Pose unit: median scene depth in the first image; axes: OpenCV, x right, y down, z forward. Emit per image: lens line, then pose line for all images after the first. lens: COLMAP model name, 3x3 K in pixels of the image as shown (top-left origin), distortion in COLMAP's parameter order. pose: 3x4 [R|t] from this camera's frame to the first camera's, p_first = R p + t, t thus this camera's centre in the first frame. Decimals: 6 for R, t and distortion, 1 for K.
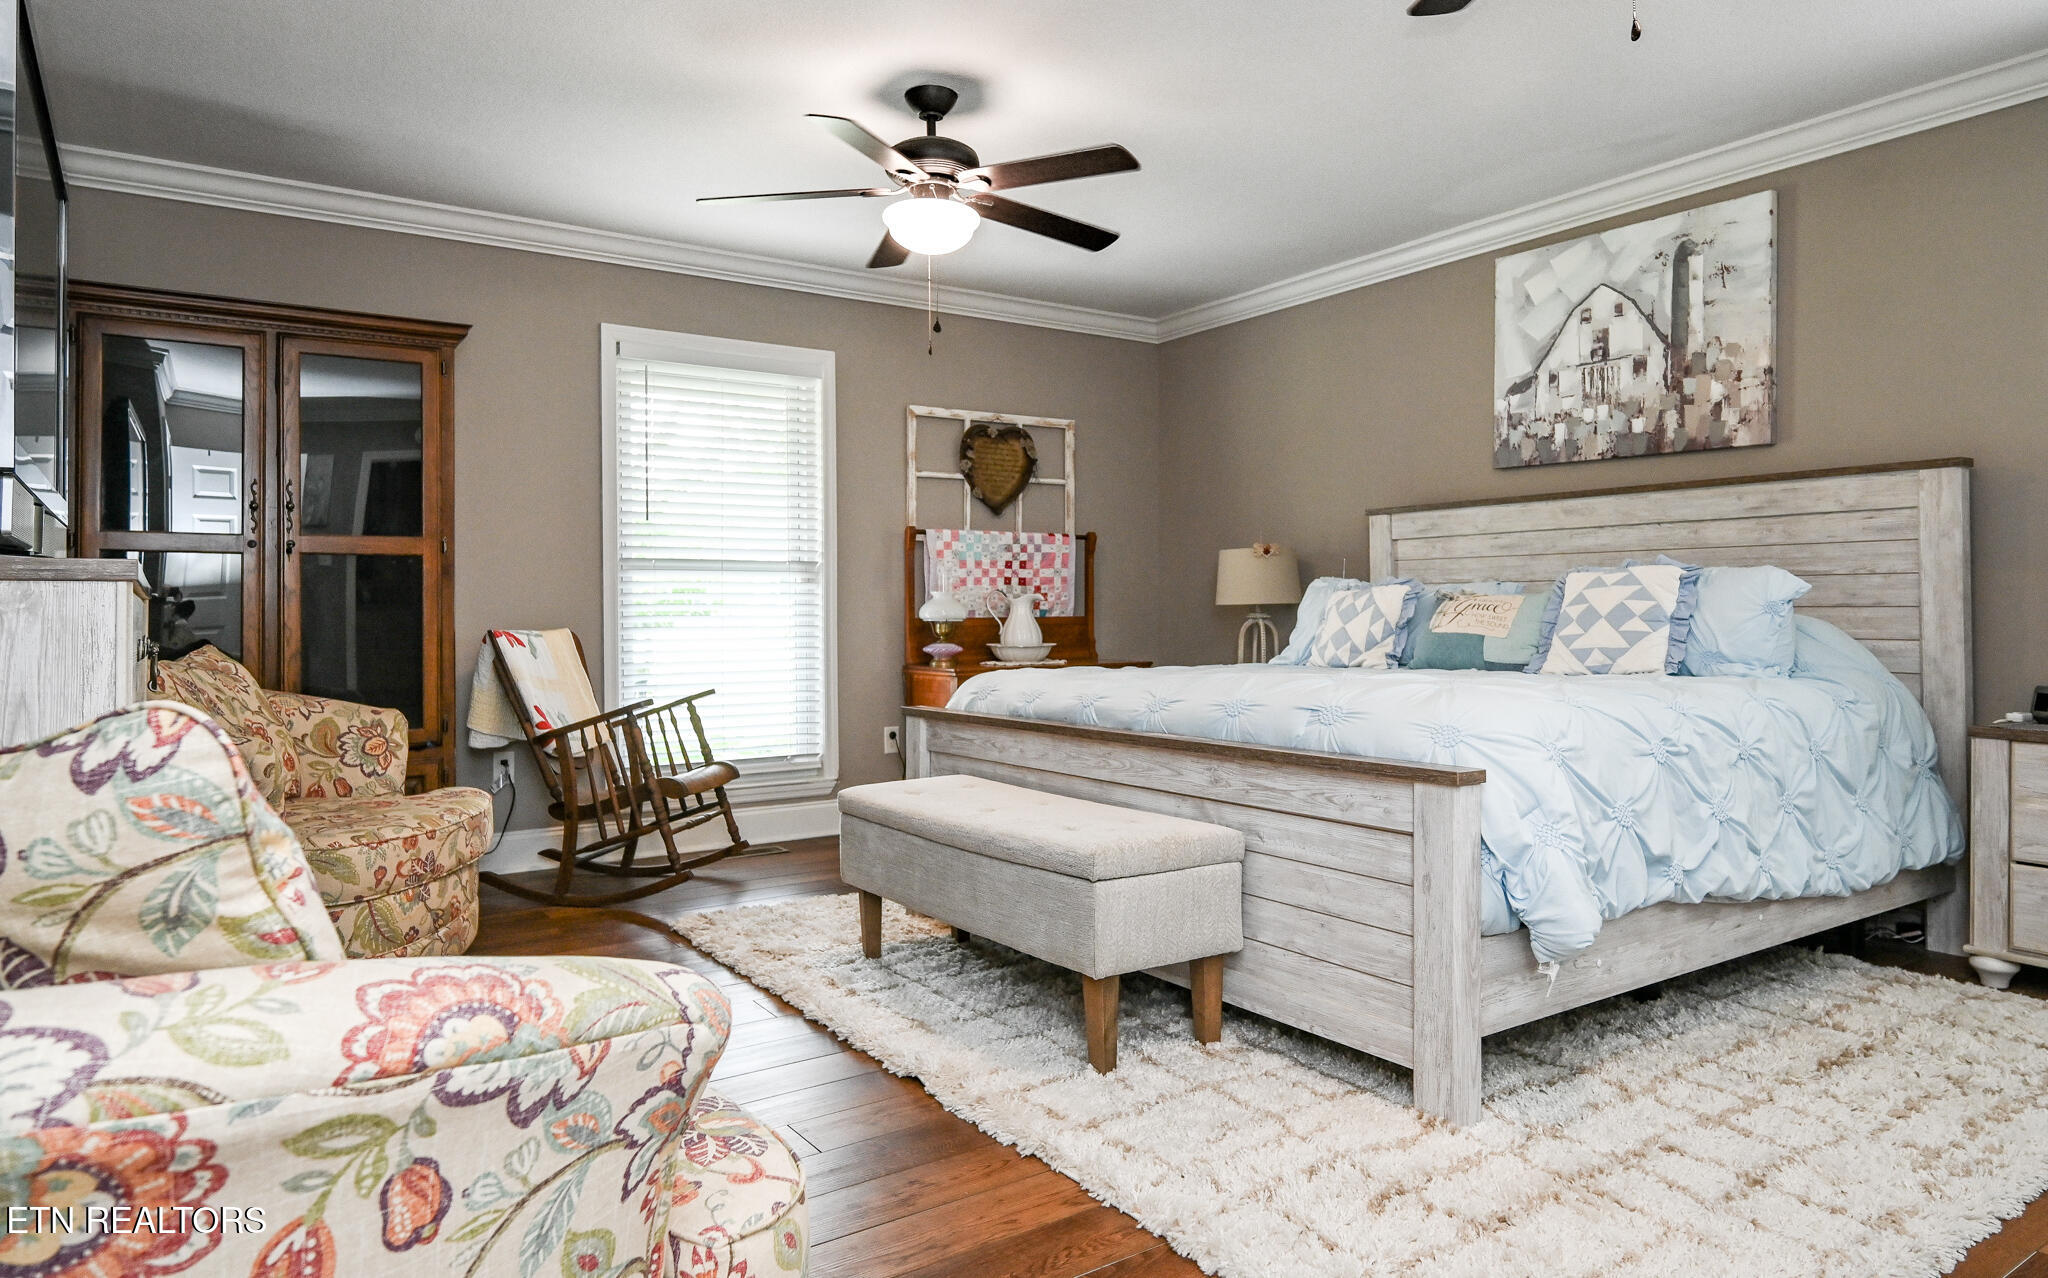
lens RADIAL K [[1270.0, 0, 1026.3], [0, 1270.0, 625.4], [0, 0, 1]] dist [-0.002851, -0.006583]
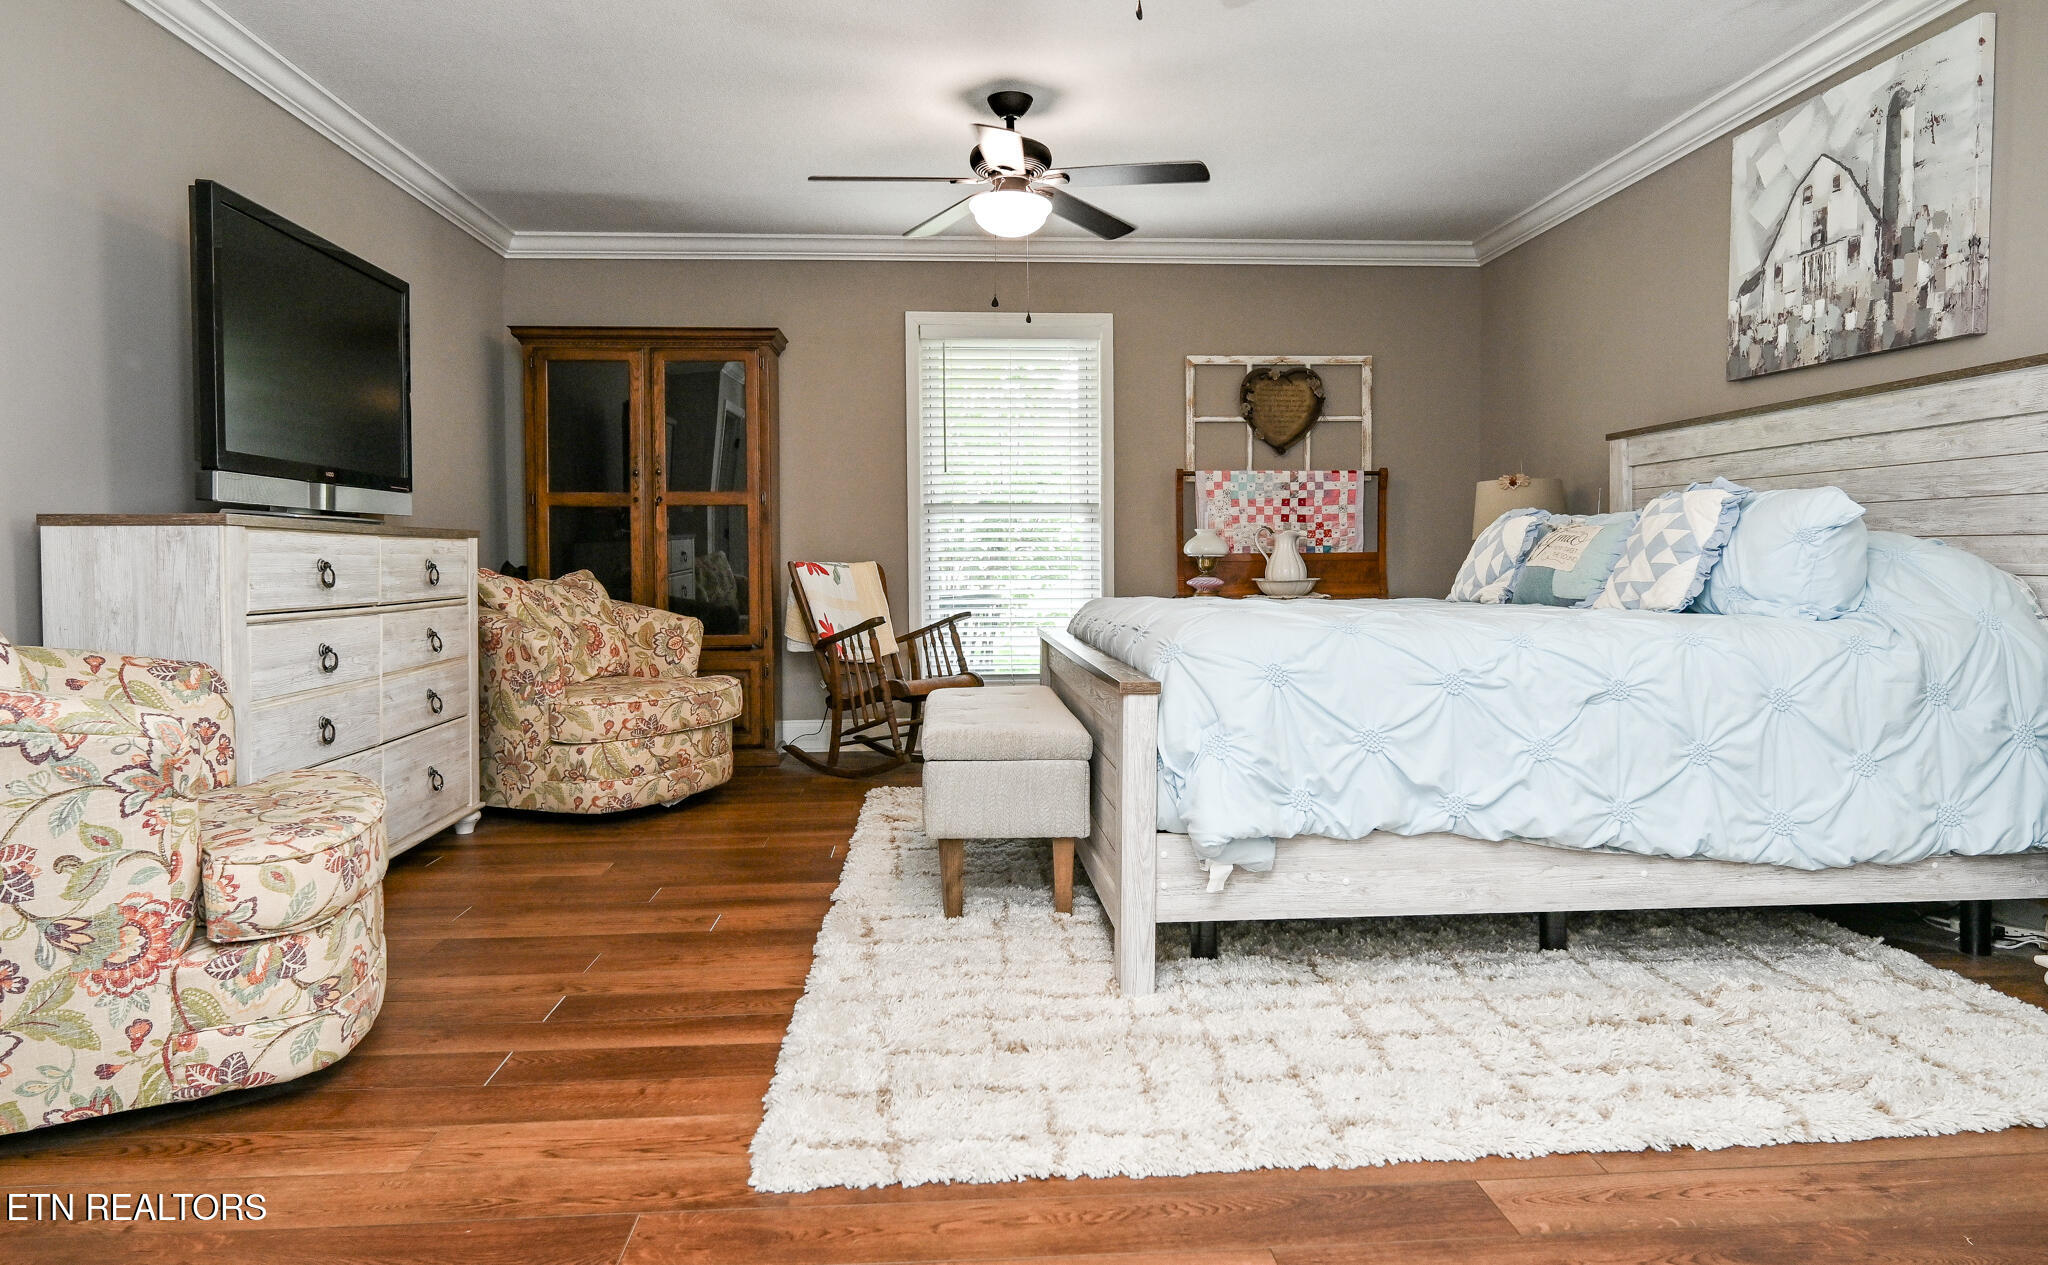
lens RADIAL K [[1270.0, 0, 1029.8], [0, 1270.0, 631.6], [0, 0, 1]] dist [-0.002851, -0.006583]
pose [[0.861651, 0.030369, -0.506591, 0.457159], [-0.004946, 0.998663, 0.051455, 0.007364], [0.507477, -0.041831, 0.860650, -0.005447]]
